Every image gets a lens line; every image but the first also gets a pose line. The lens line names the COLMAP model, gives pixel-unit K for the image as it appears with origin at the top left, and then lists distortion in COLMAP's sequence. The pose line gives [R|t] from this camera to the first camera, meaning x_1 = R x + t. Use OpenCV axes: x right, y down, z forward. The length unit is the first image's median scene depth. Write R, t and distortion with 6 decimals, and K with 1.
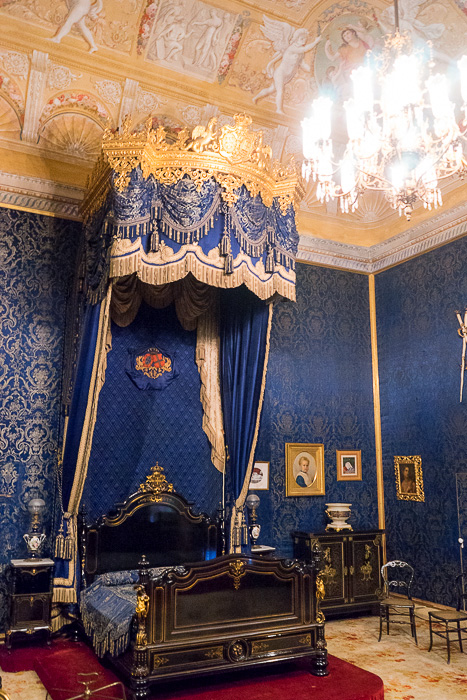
lens RADIAL K [[608.2, 0, 233.5], [0, 608.2, 350.0], [0, 0, 1]] dist [-0.015222, 0.002662]
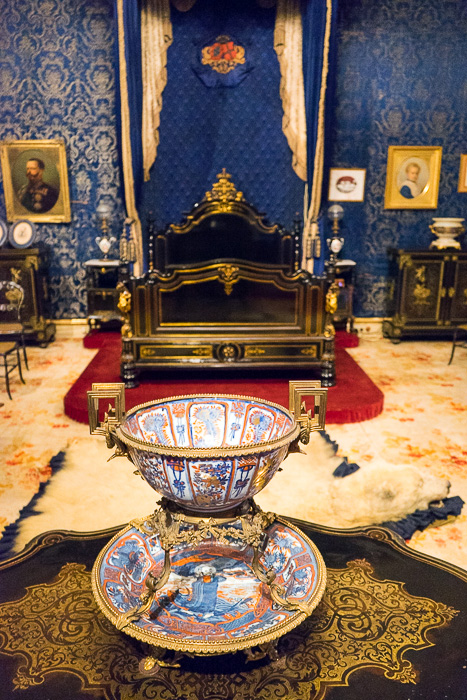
lens RADIAL K [[563.0, 0, 233.5], [0, 563.0, 350.0], [0, 0, 1]] dist [-0.007049, 0.004986]
pose [[0.904692, 0.110732, -0.411425, 0.268919], [0.081908, 0.902424, 0.422991, 0.065237], [0.418119, -0.416376, 0.807346, 0.166616]]
